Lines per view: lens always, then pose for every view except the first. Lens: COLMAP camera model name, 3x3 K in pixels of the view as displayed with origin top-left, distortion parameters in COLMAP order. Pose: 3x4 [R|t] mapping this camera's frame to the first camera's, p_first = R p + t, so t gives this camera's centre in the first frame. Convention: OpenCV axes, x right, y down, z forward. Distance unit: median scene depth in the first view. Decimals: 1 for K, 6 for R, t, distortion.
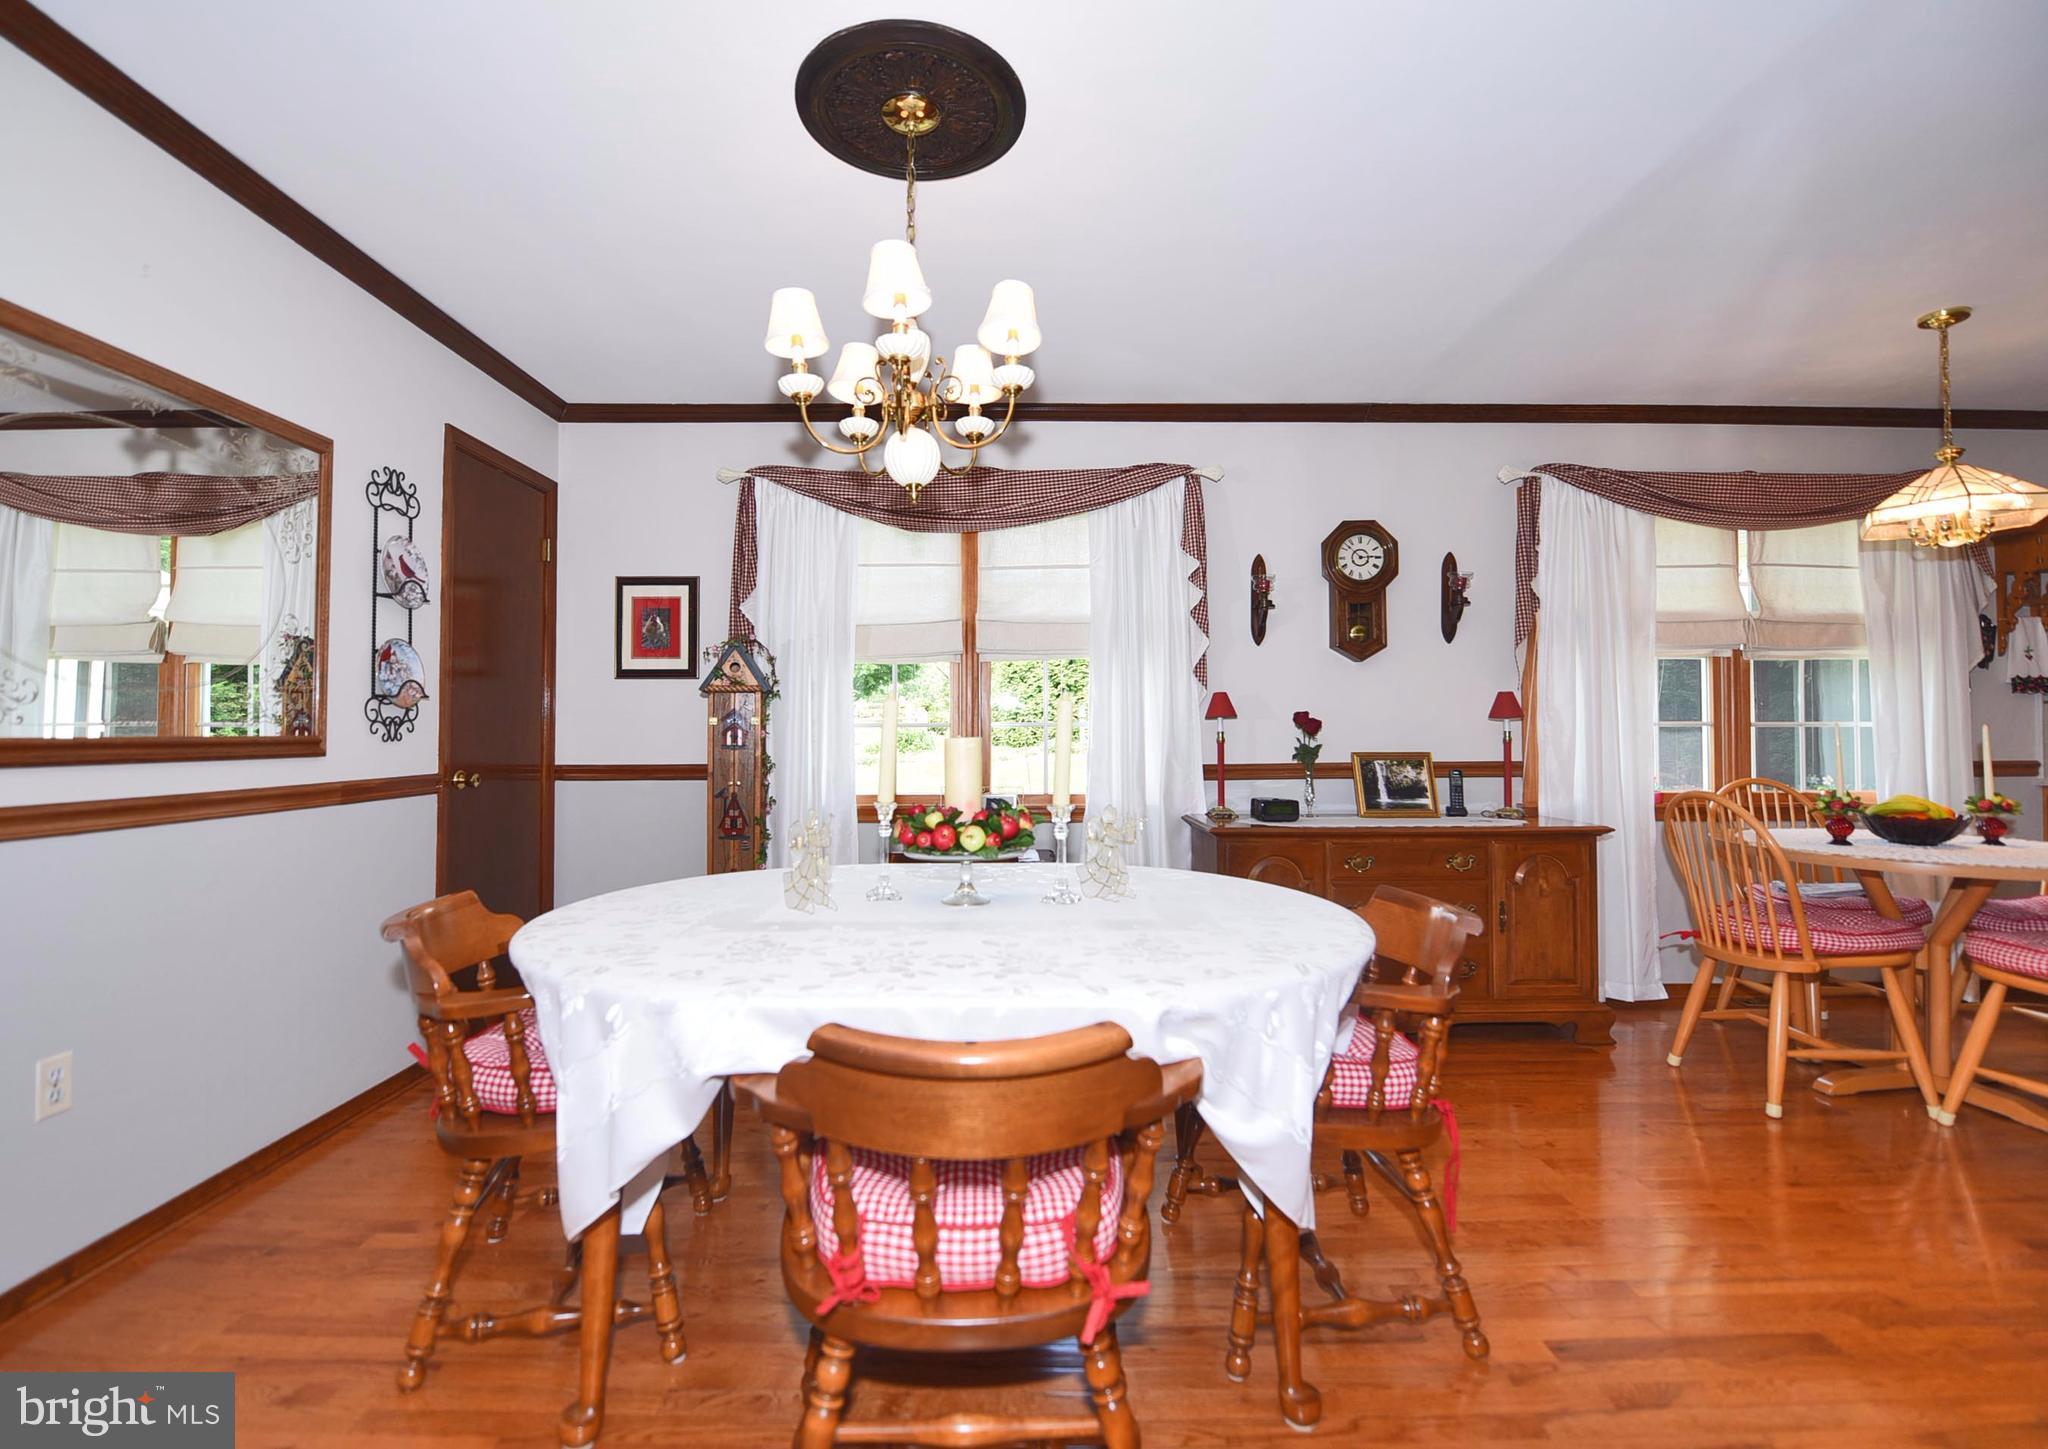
lens RADIAL K [[882.6, 0, 1024.5], [0, 882.6, 703.4], [0, 0, 1]] dist [-0.020649, -0.000752]
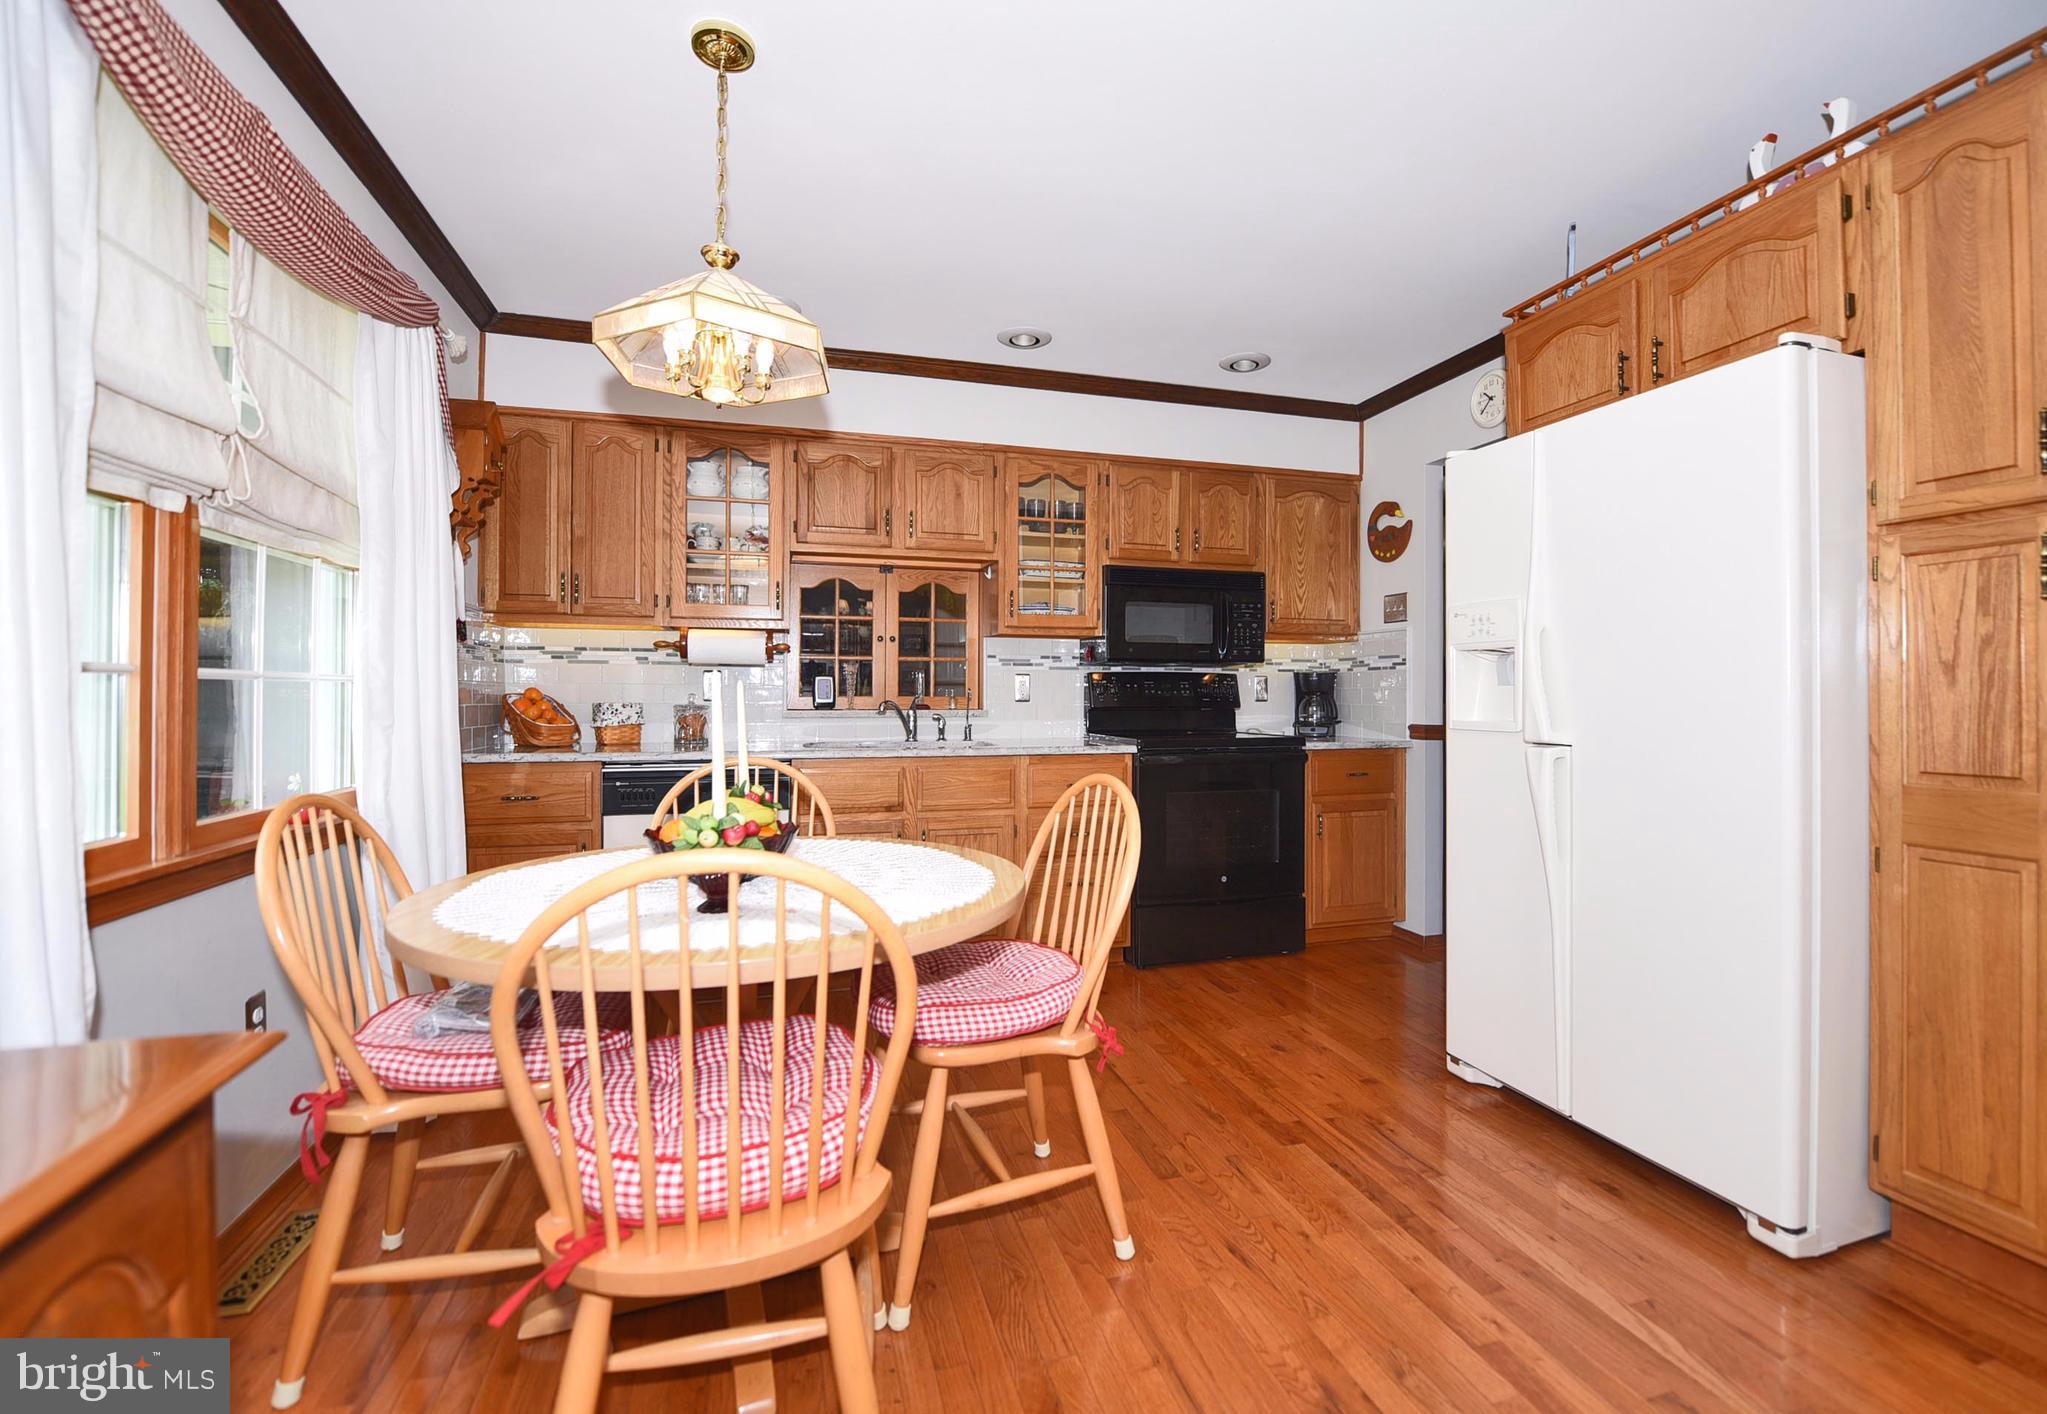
lens RADIAL K [[865.9, 0, 1047.6], [0, 865.9, 689.0], [0, 0, 1]] dist [-0.016789, -0.000178]
pose [[-0.295135, 0.006234, 0.955435, 0.308560], [-0.028220, 0.999486, -0.015238, 0.027782], [-0.955039, -0.031459, -0.294807, 0.735993]]
